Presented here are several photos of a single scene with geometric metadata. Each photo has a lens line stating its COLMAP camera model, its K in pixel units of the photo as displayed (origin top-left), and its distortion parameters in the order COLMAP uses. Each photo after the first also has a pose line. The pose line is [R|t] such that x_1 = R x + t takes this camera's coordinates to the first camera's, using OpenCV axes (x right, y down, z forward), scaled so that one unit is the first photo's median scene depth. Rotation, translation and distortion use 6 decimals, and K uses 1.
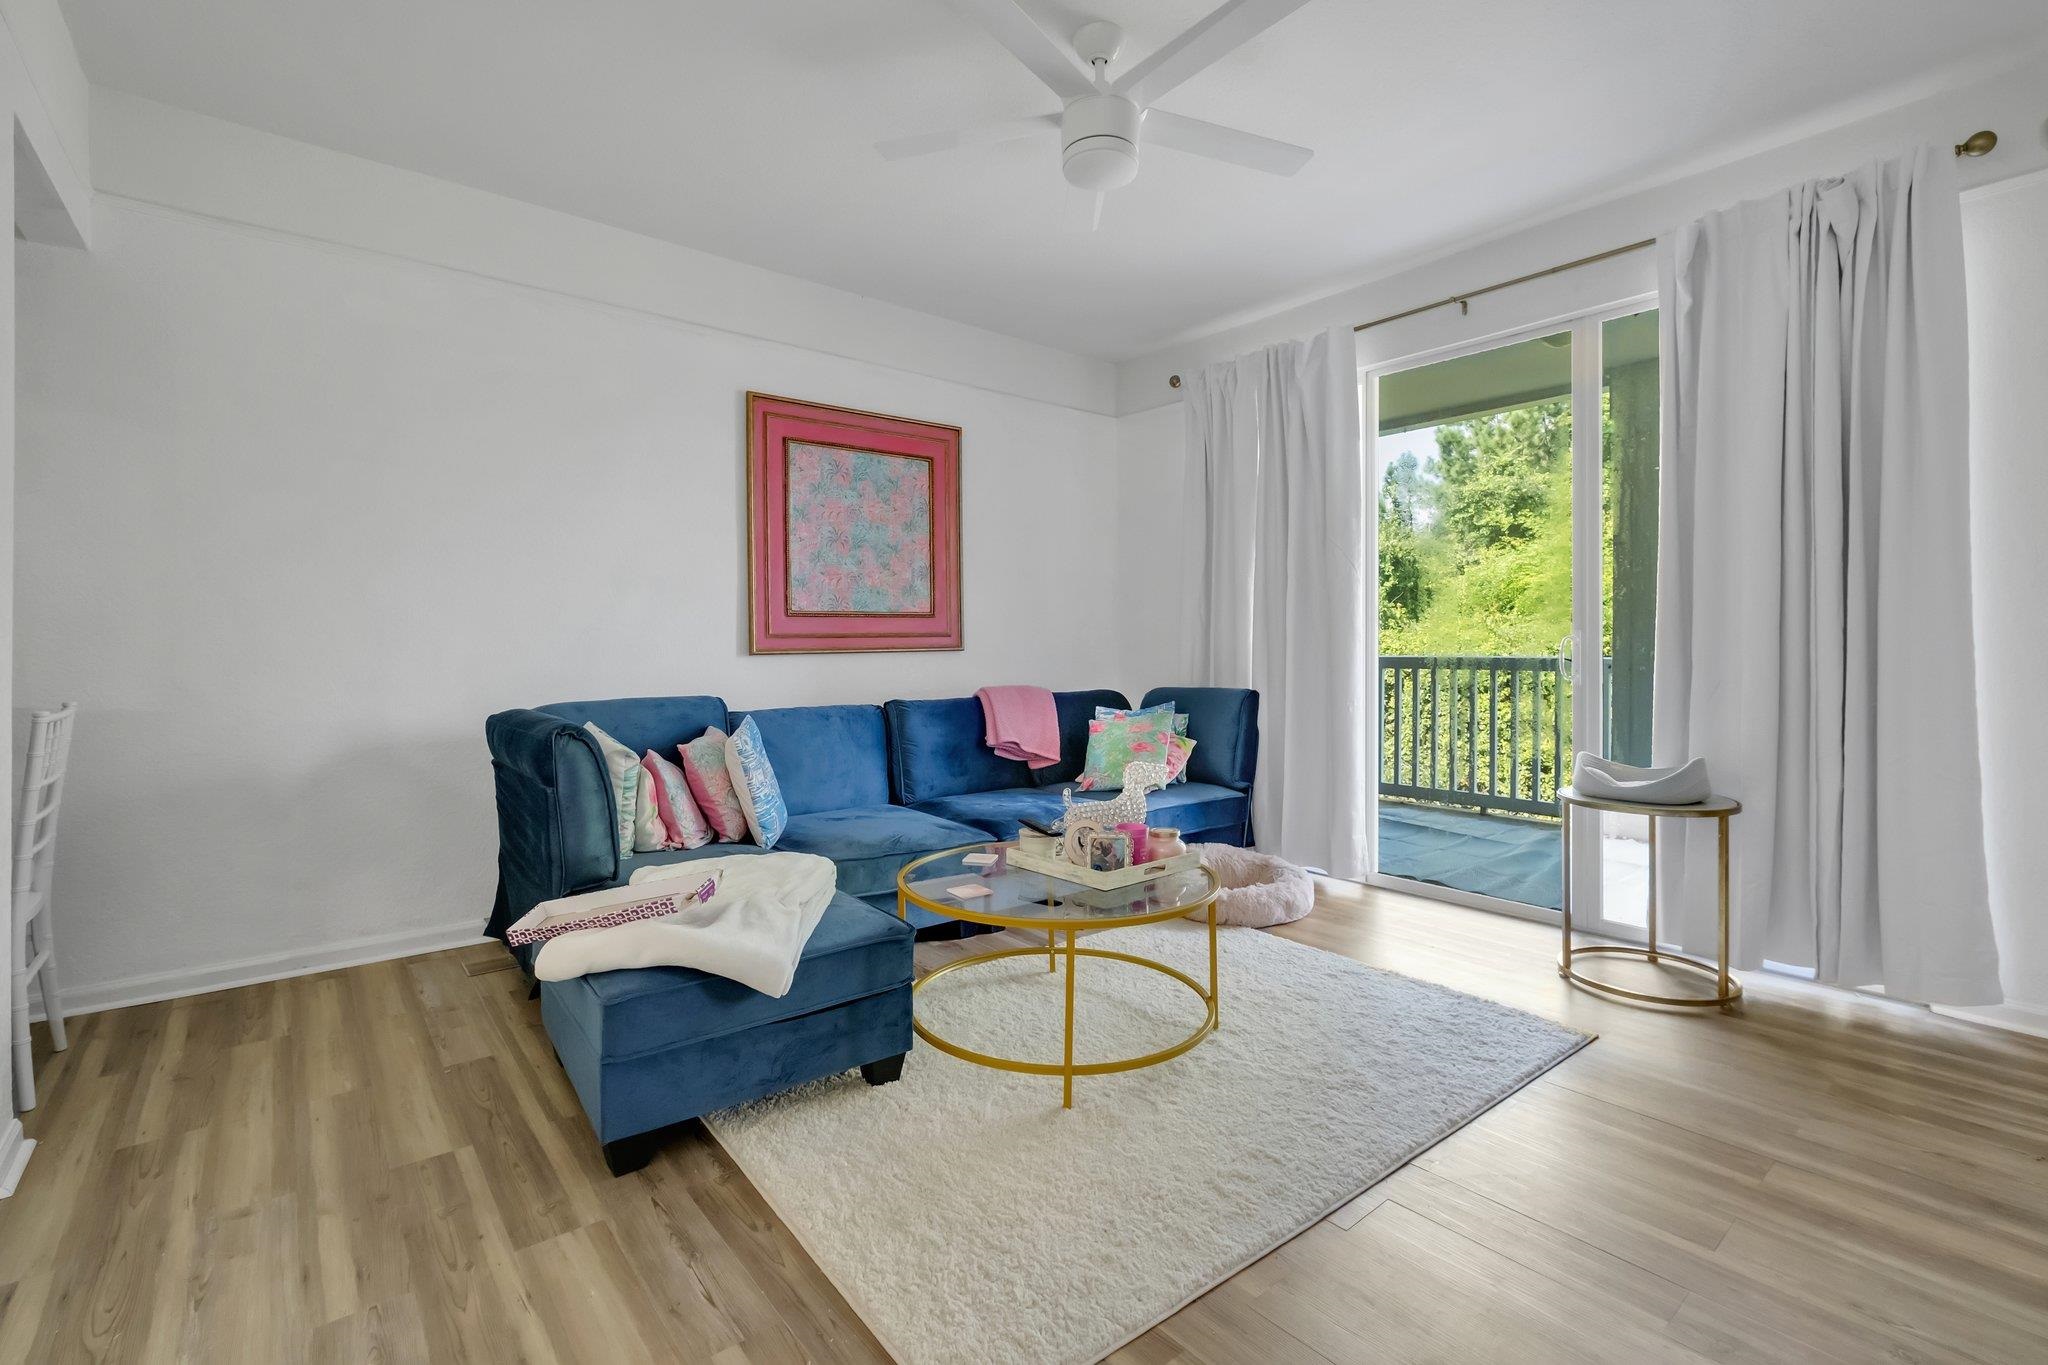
lens RADIAL K [[907.1, 0, 999.5], [0, 907.1, 646.7], [0, 0, 1]] dist [-0.011655, 0.000345]
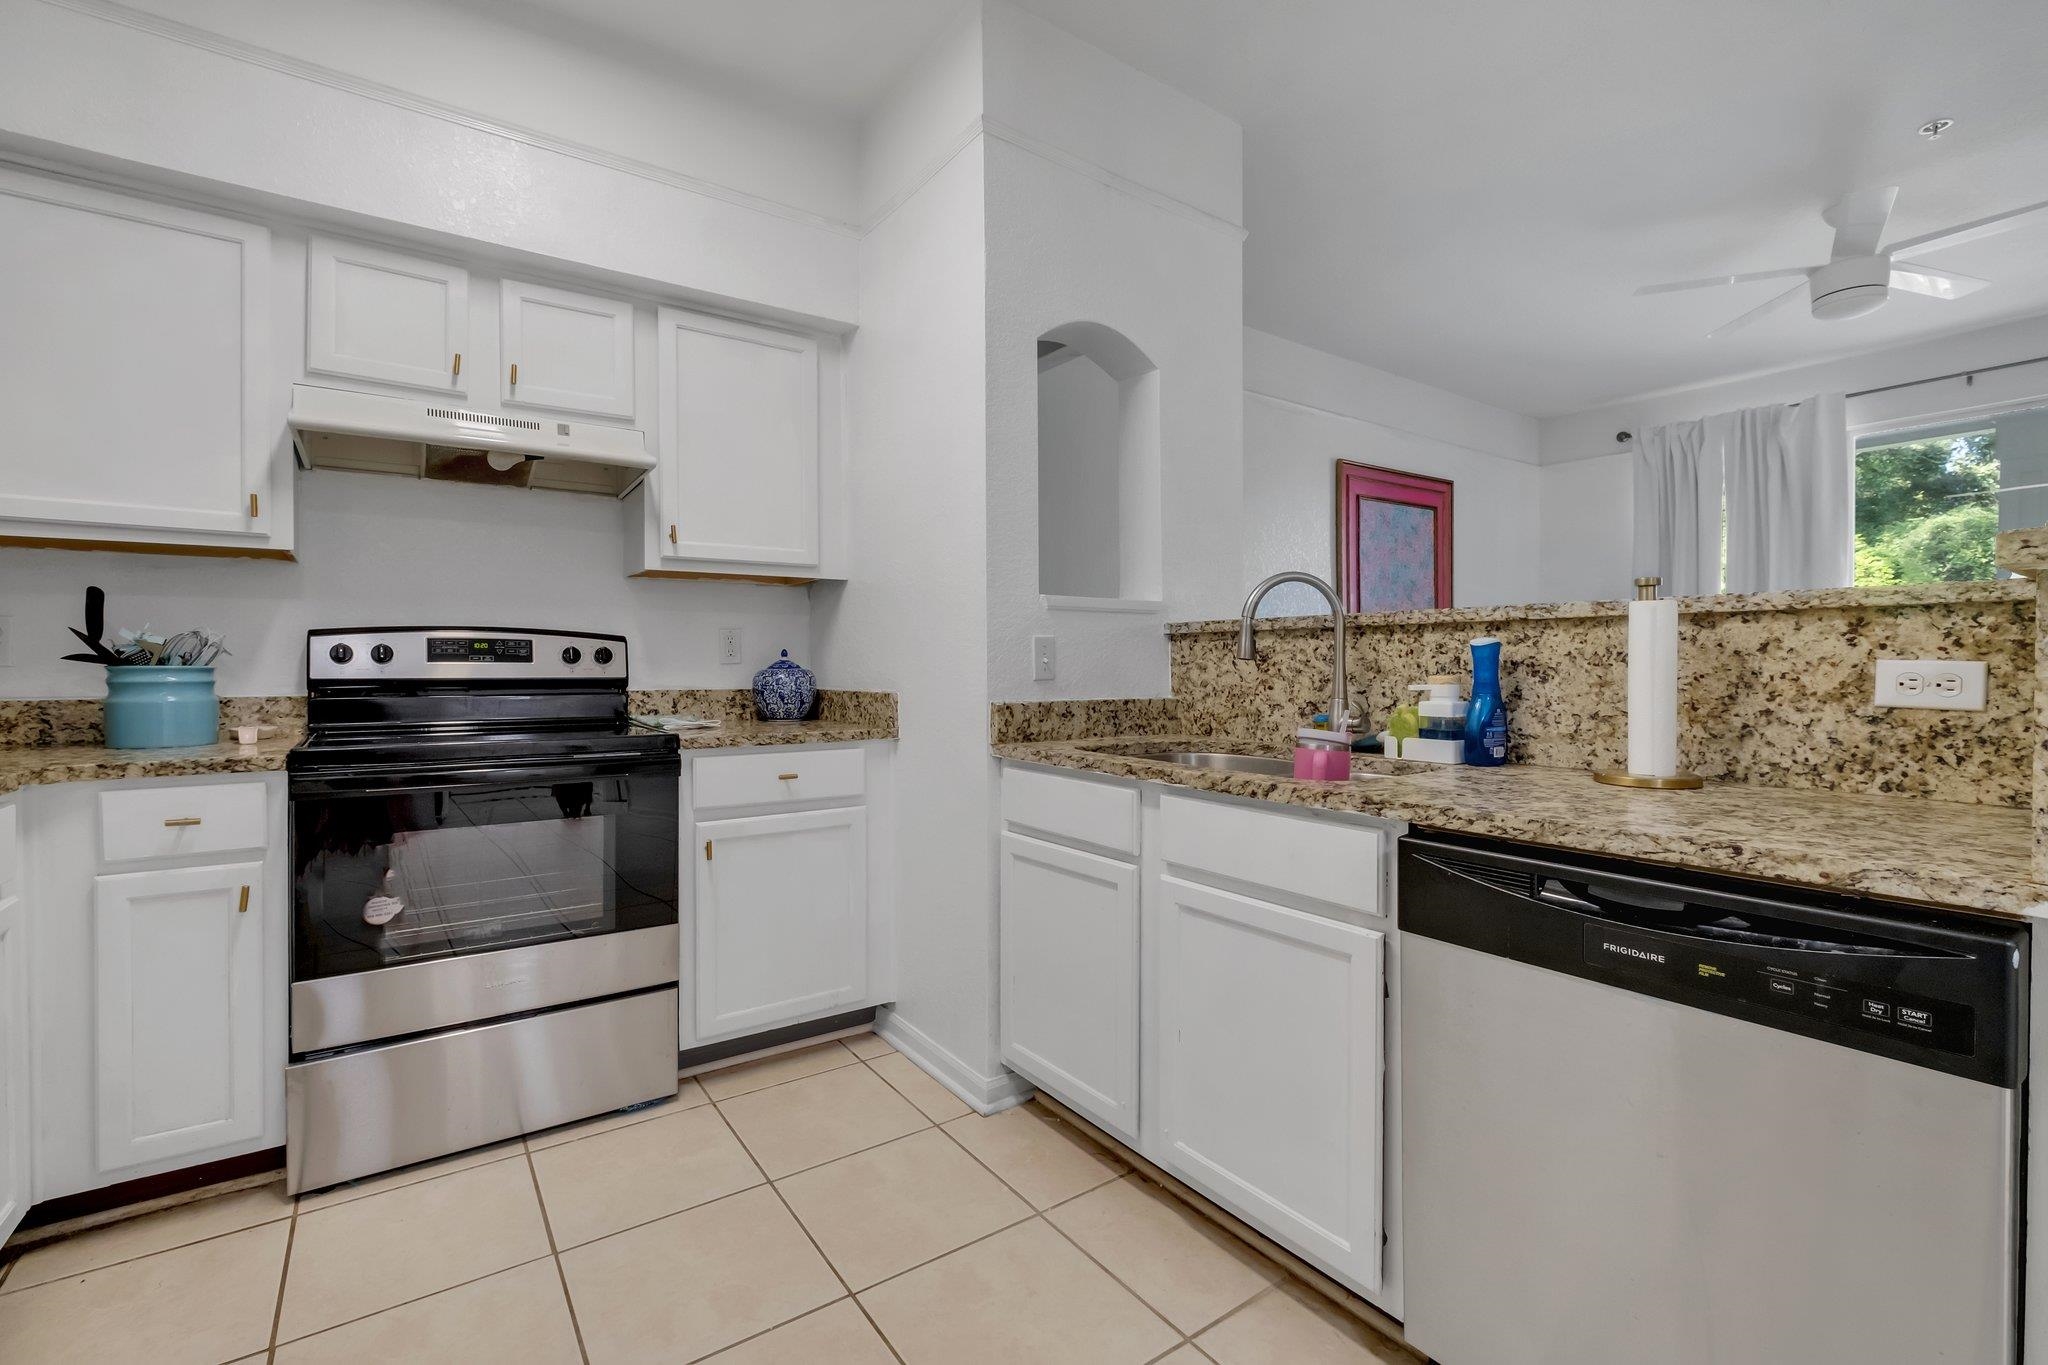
lens RADIAL K [[887.2, 0, 980.8], [0, 887.2, 674.8], [0, 0, 1]] dist [-0.013149, 0.000712]
pose [[0.996954, -0.001895, -0.077970, -0.608948], [0.002753, 0.999937, 0.010896, -0.000278], [0.077944, -0.011077, 0.996896, -0.226687]]
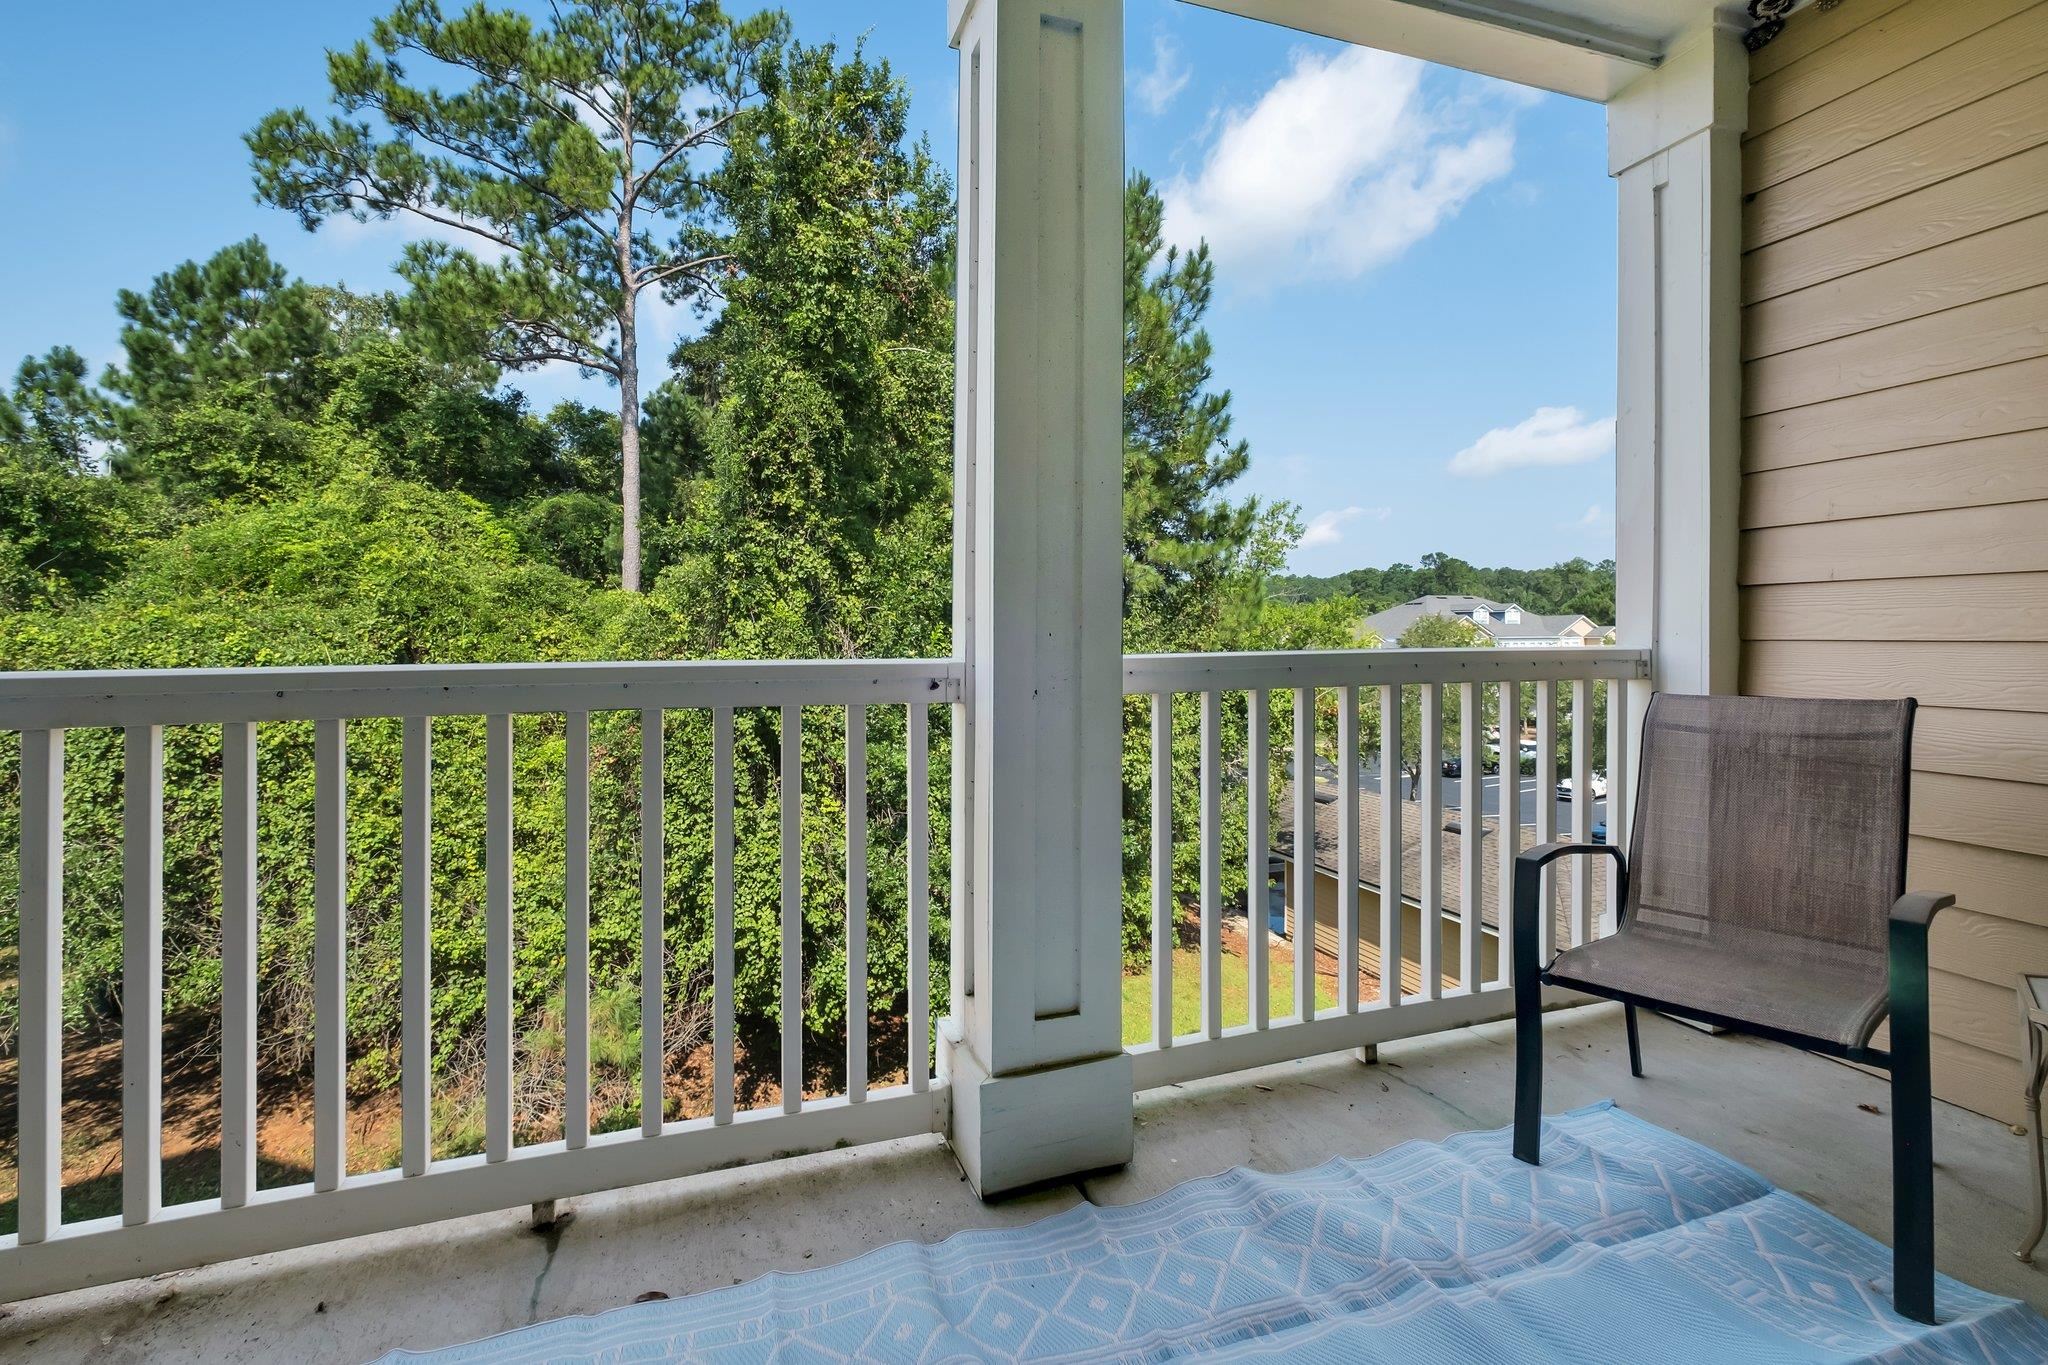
lens RADIAL K [[887.2, 0, 1028.6], [0, 887.2, 633.6], [0, 0, 1]] dist [-0.013149, 0.000712]
pose [[0.305977, -0.000232, 0.952039, 0.432833], [0.005777, 0.999982, -0.001613, 0.002336], [-0.952022, 0.005993, 0.305972, 1.026426]]
